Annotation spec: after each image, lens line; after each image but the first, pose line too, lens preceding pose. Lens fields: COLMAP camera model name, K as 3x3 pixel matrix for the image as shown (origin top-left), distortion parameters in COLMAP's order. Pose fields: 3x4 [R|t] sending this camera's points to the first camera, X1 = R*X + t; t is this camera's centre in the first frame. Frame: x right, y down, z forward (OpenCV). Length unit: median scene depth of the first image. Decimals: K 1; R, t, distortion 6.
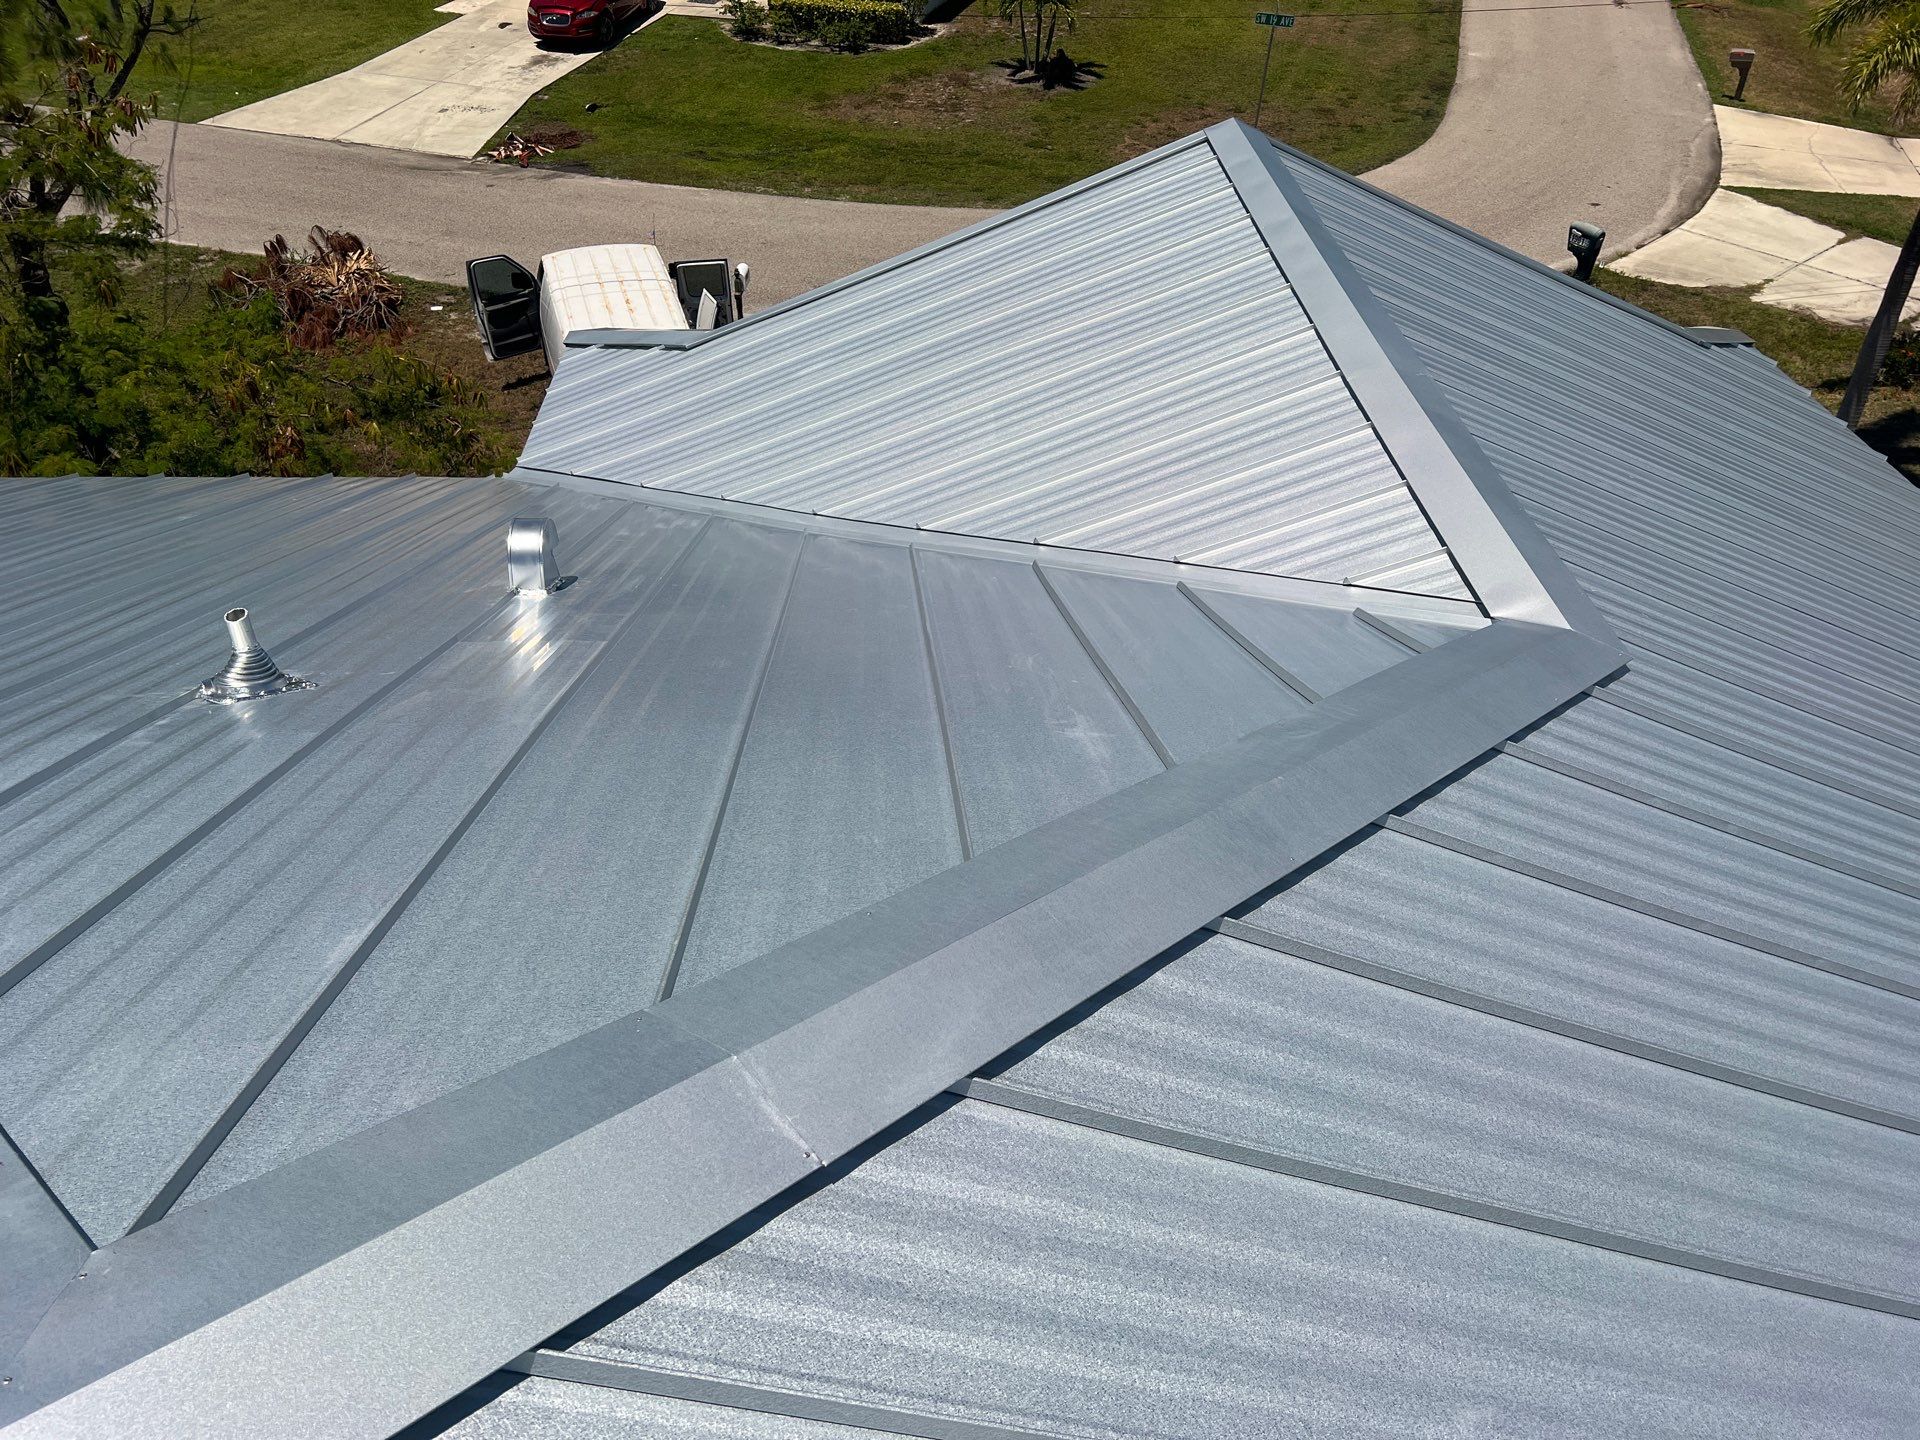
lens RADIAL K [[1405.5, 0, 960.0], [0, 1405.5, 720.0], [0, 0, 1]] dist [0.011345, -0.037711]
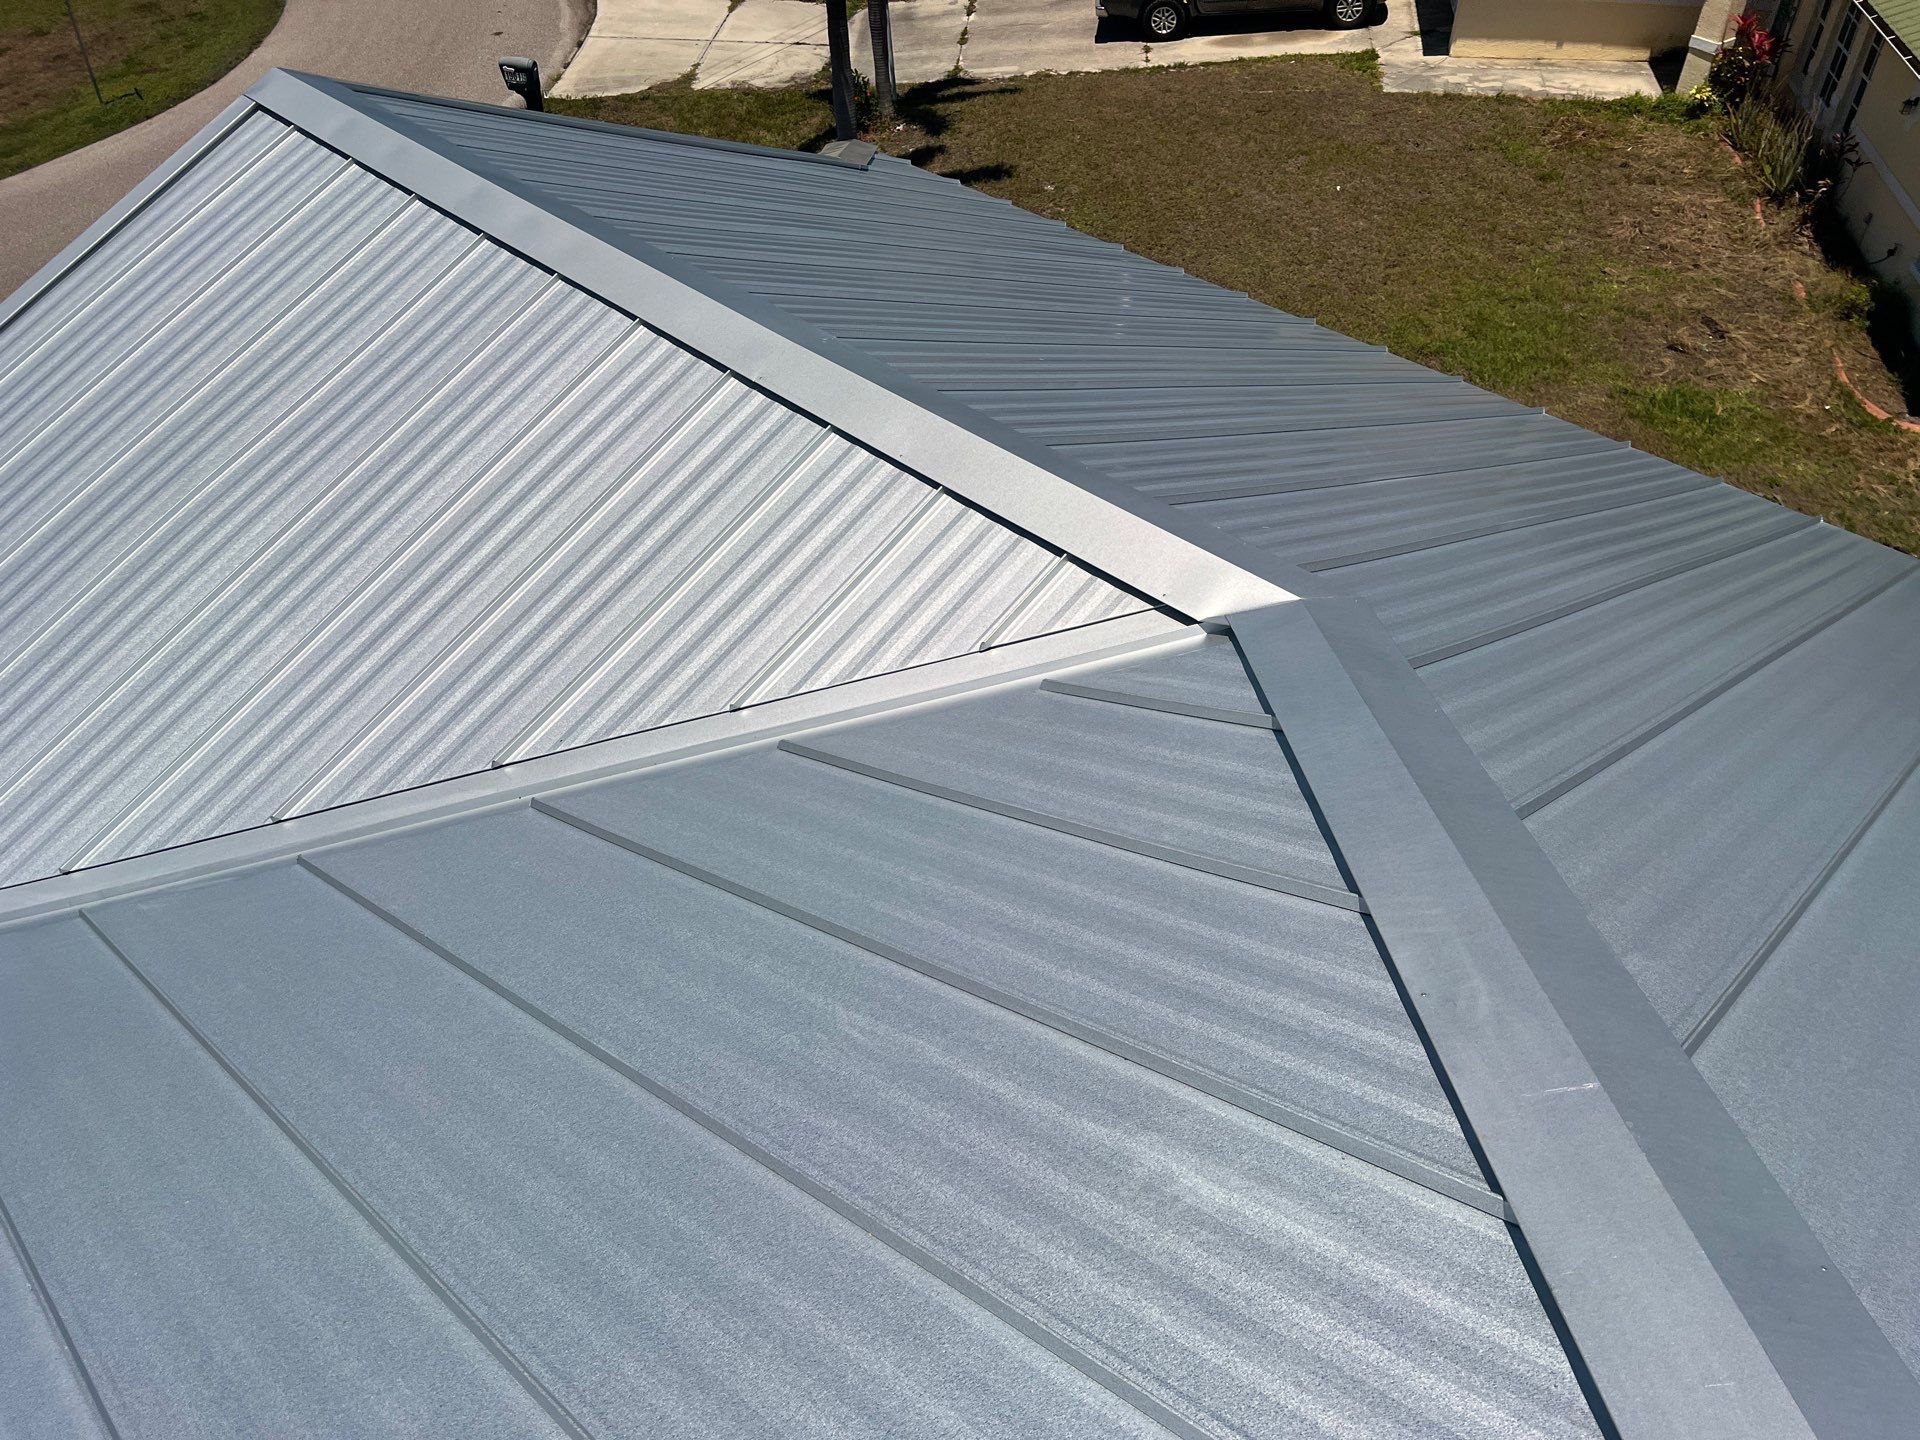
lens RADIAL K [[1417.7, 0, 960.0], [0, 1417.7, 720.0], [0, 0, 1]] dist [-0.004276, -0.007264]
pose [[0.717123, -0.485314, 0.500205, -0.030964], [0.435038, 0.872423, 0.222757, -0.053594], [-0.544497, 0.057864, 0.836764, 0.081266]]
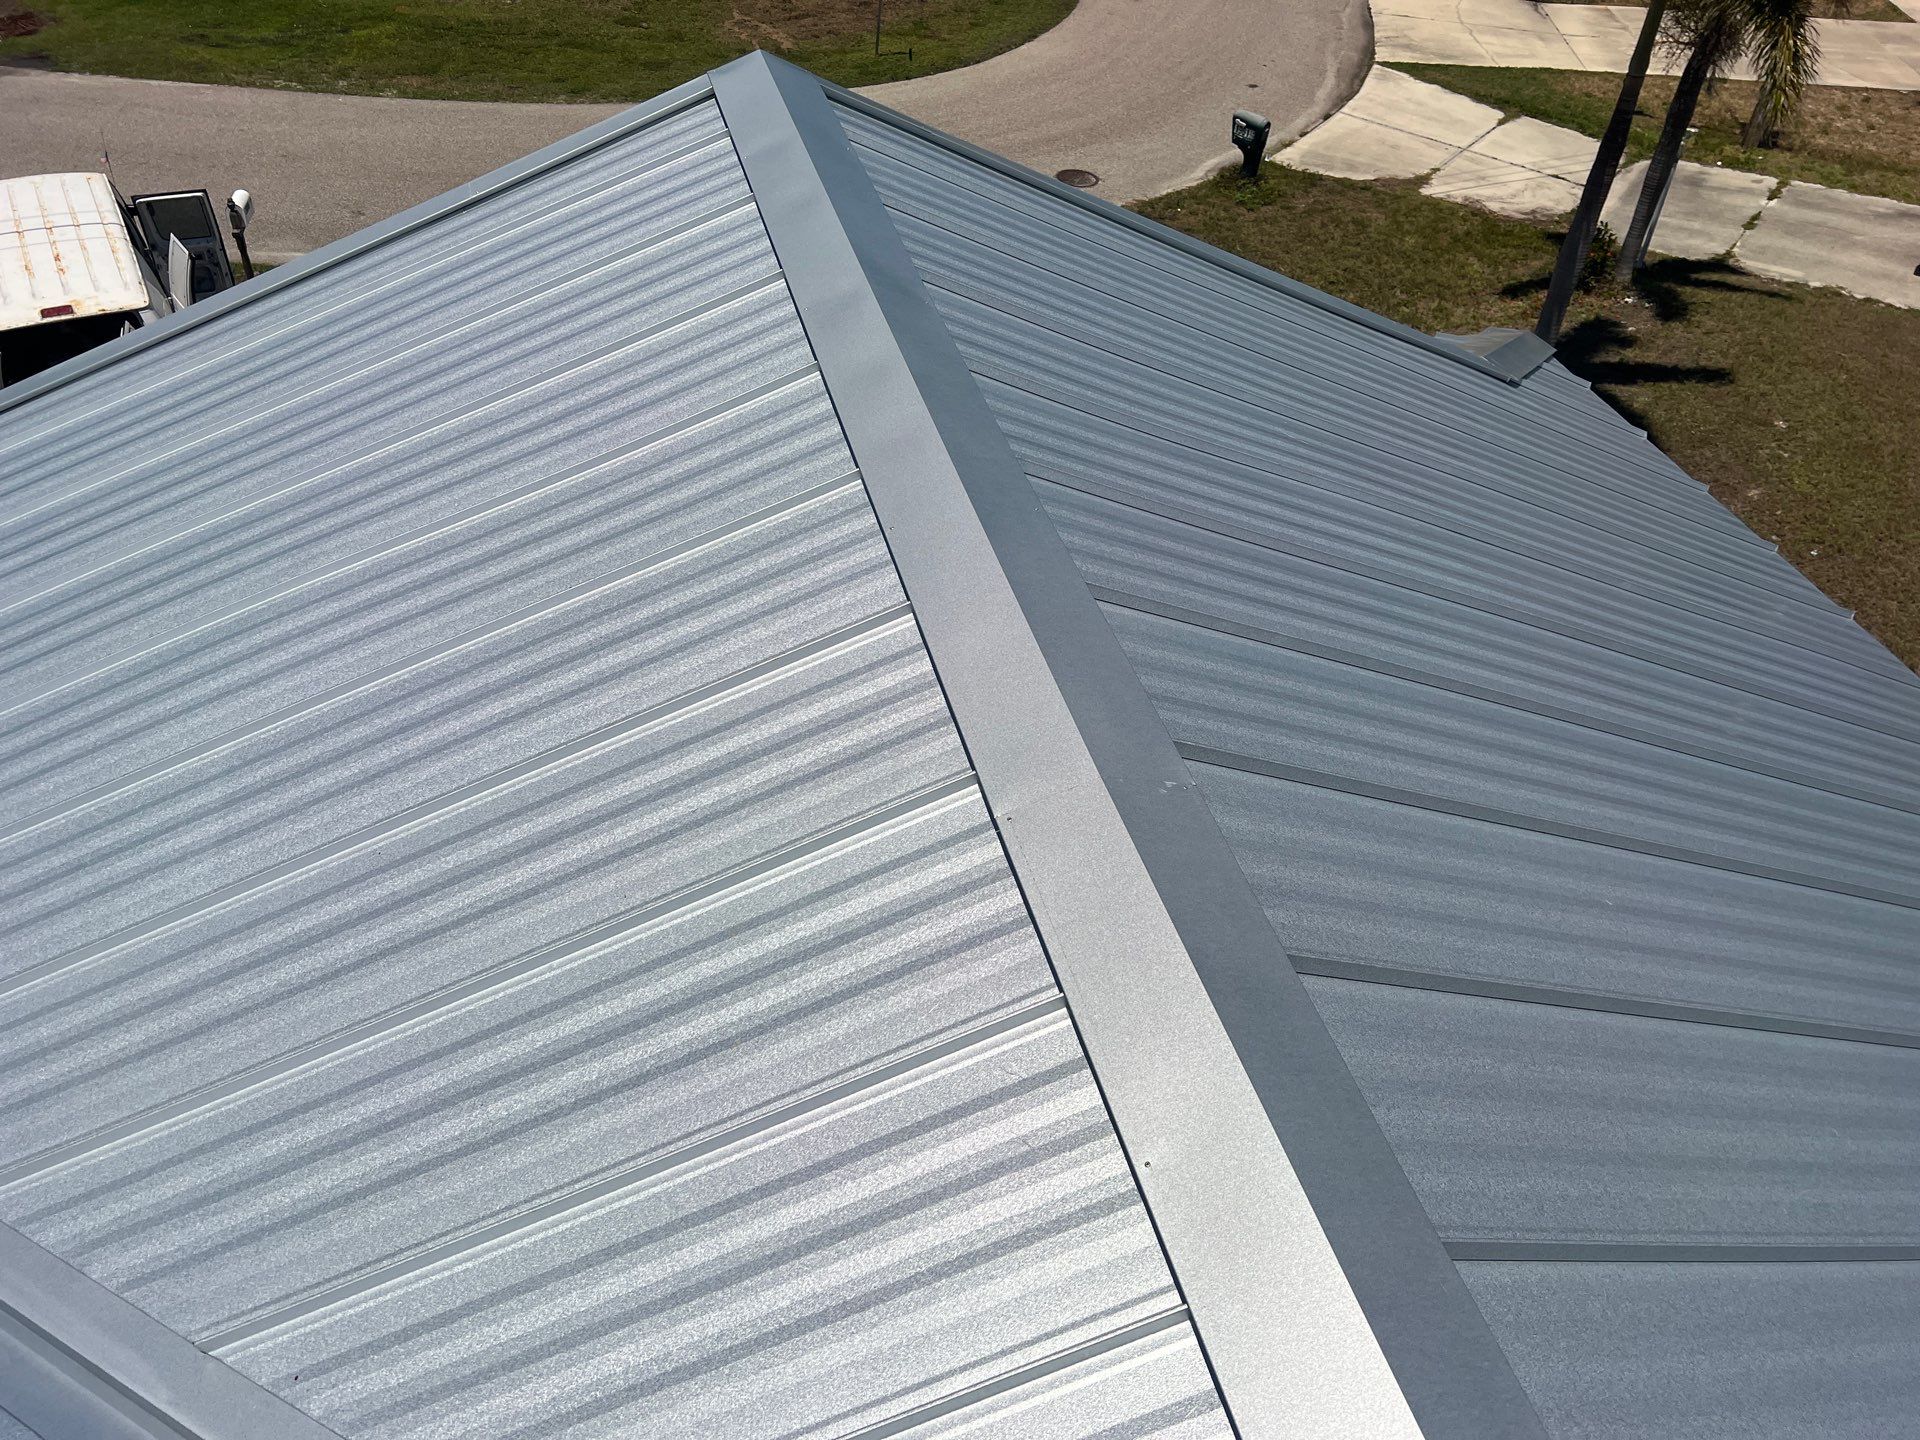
lens RADIAL K [[1367.0, 0, 942.0], [0, 1367.0, 717.8], [0, 0, 1]] dist [0.019159, -0.037812]
pose [[0.976225, -0.102381, 0.191058, 0.050524], [0.084363, 0.991385, 0.100188, -0.081881], [-0.199669, -0.081688, 0.976452, 0.167482]]
